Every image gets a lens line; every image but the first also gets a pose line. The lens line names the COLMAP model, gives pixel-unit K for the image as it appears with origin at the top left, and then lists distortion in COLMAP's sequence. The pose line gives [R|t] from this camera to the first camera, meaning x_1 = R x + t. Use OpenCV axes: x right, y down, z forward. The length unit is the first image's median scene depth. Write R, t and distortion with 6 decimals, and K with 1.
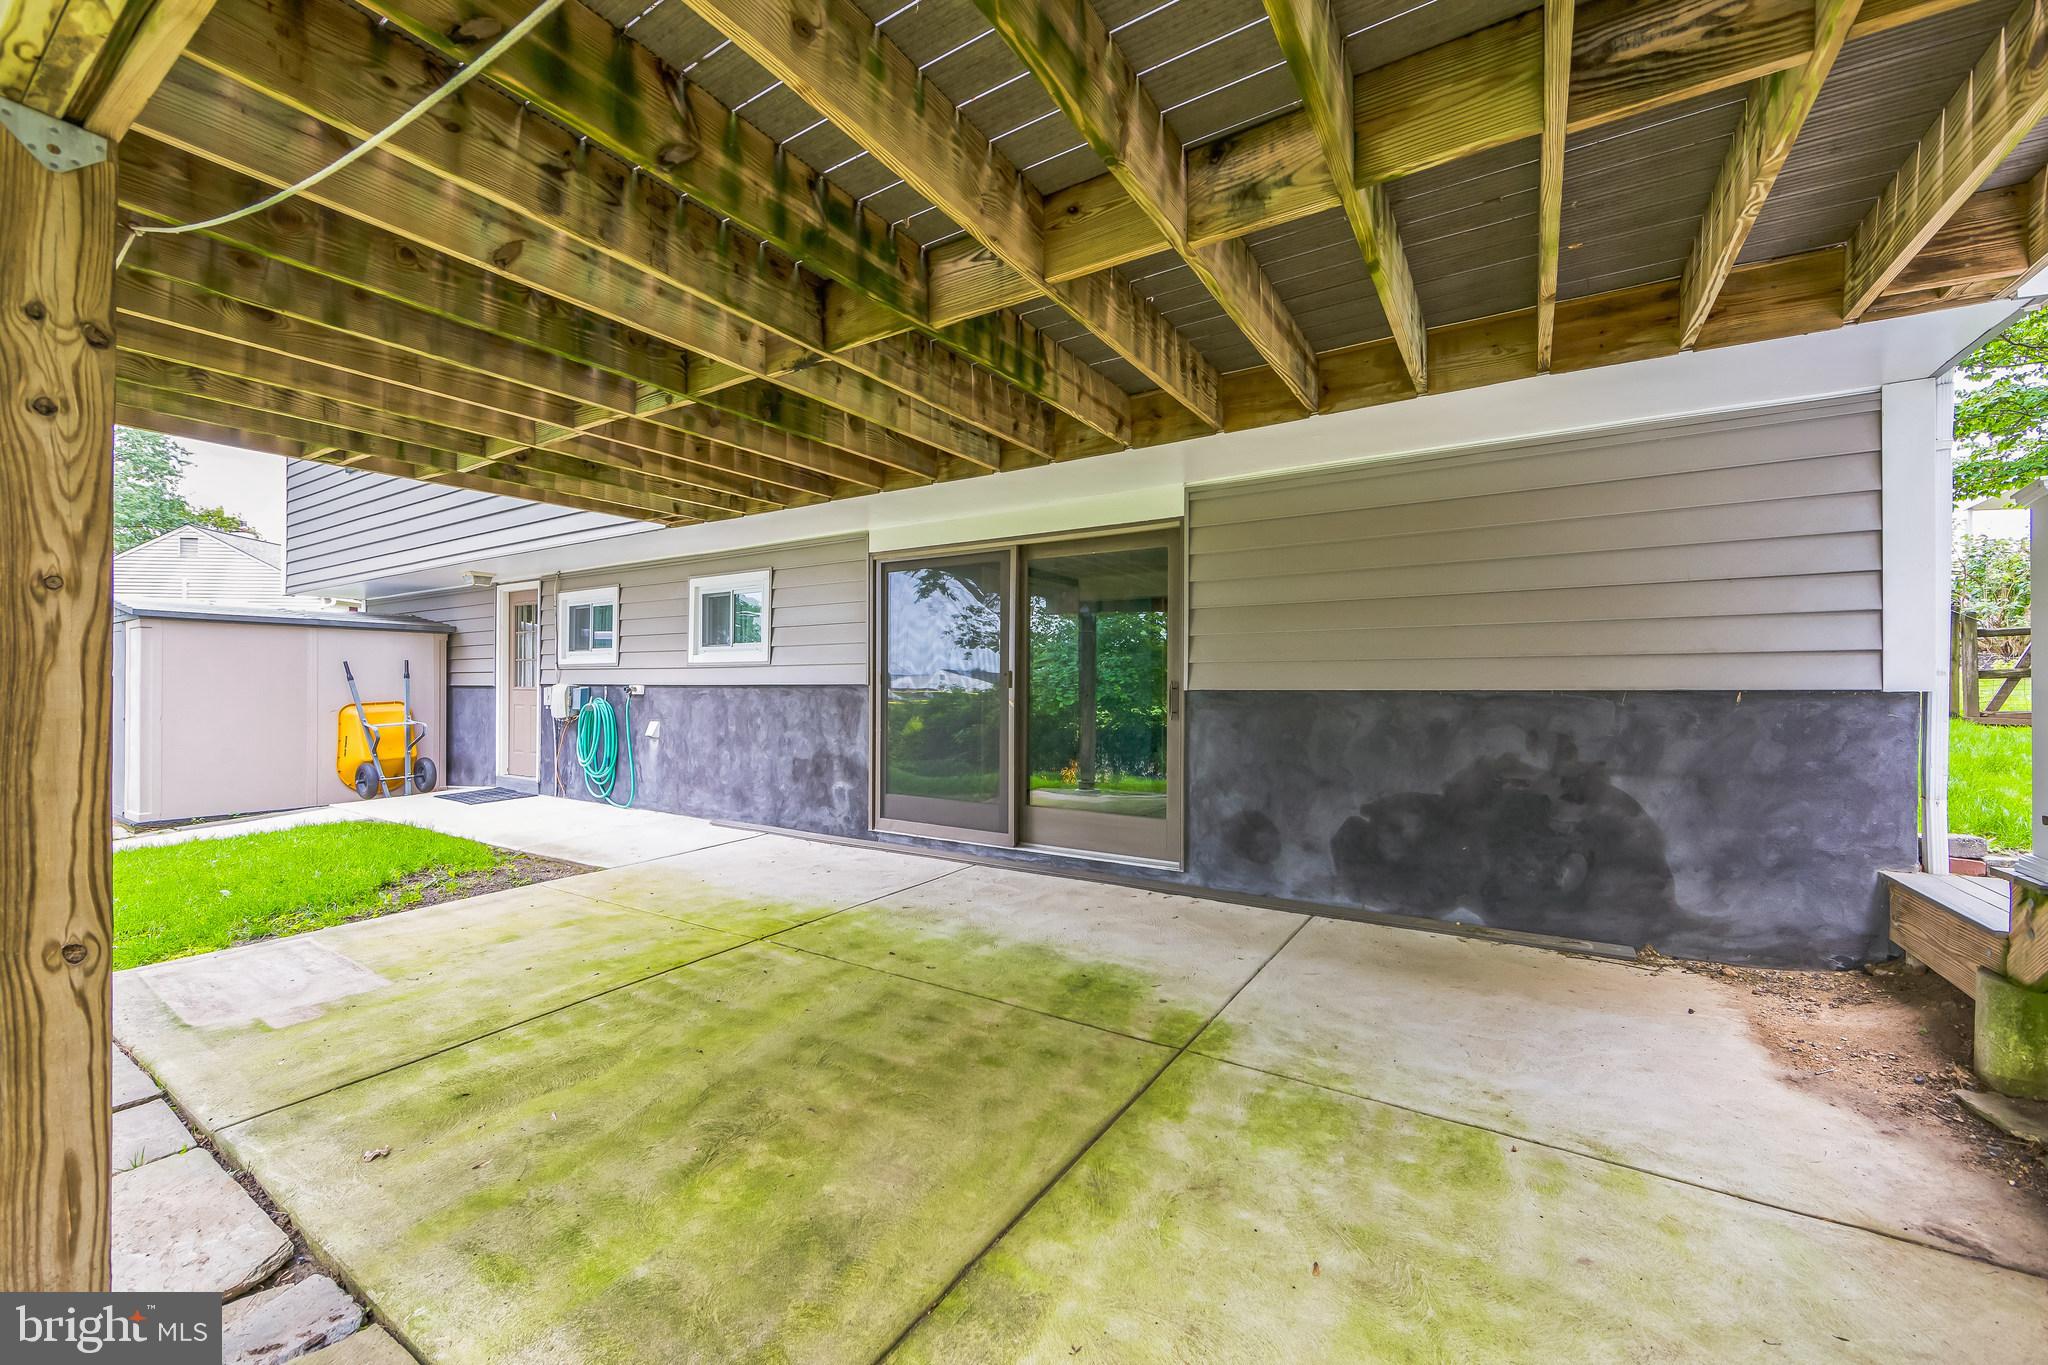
lens RADIAL K [[798.5, 0, 1019.3], [0, 798.5, 684.8], [0, 0, 1]] dist [-0.004278, -0.000279]
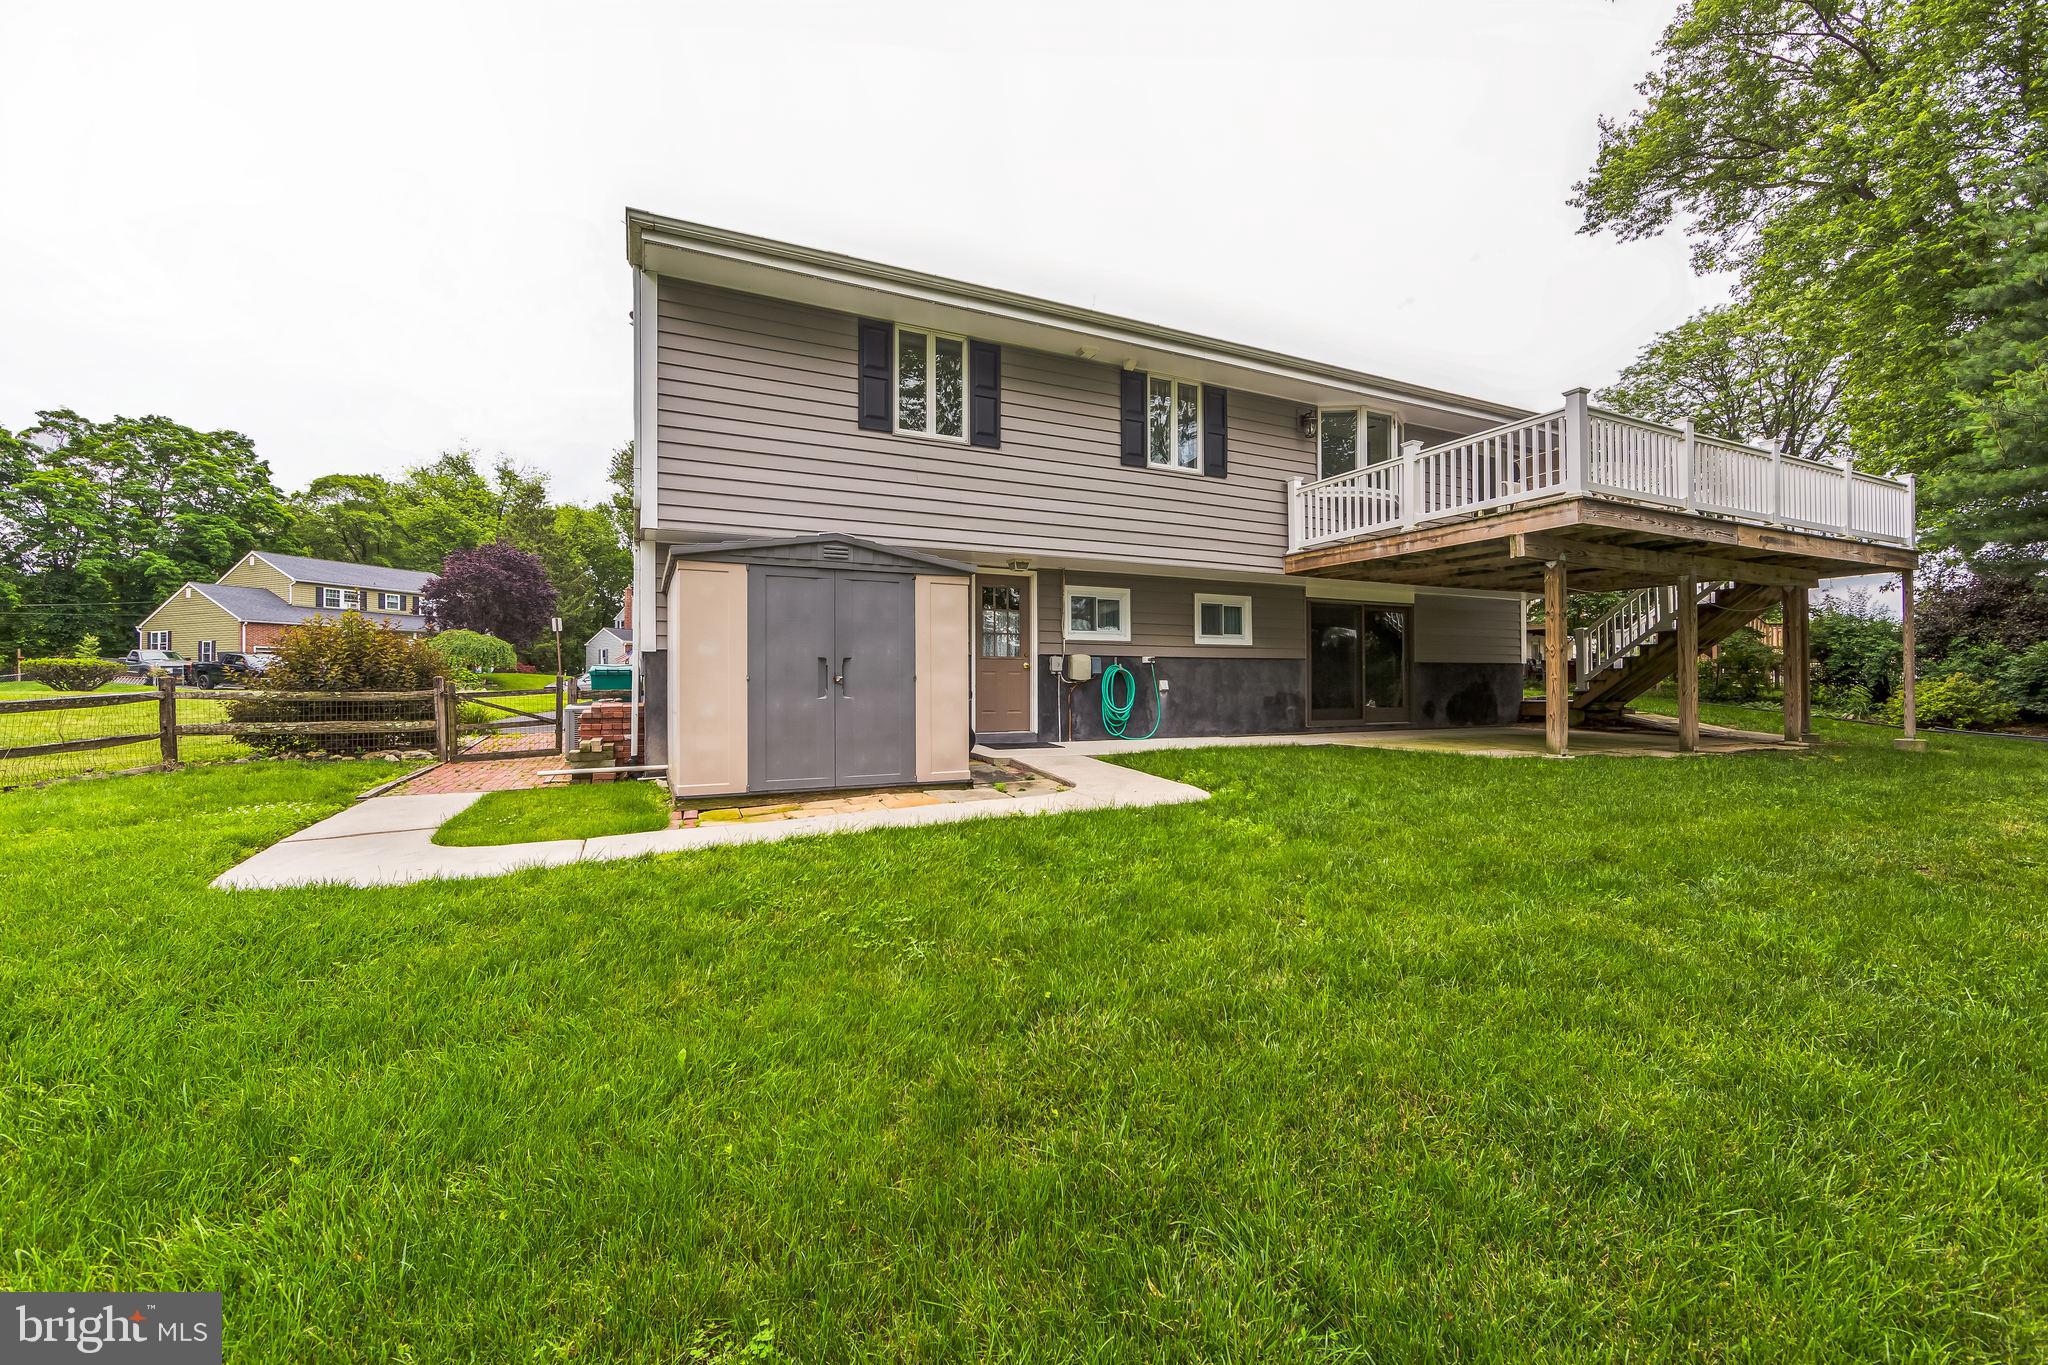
lens RADIAL K [[798.5, 0, 1032.4], [0, 798.5, 676.7], [0, 0, 1]] dist [-0.004278, -0.000279]
pose [[0.532755, 0.006106, 0.846248, -2.101579], [0.003308, 0.999951, -0.009298, 0.057550], [-0.846263, 0.007753, 0.532708, 0.429630]]
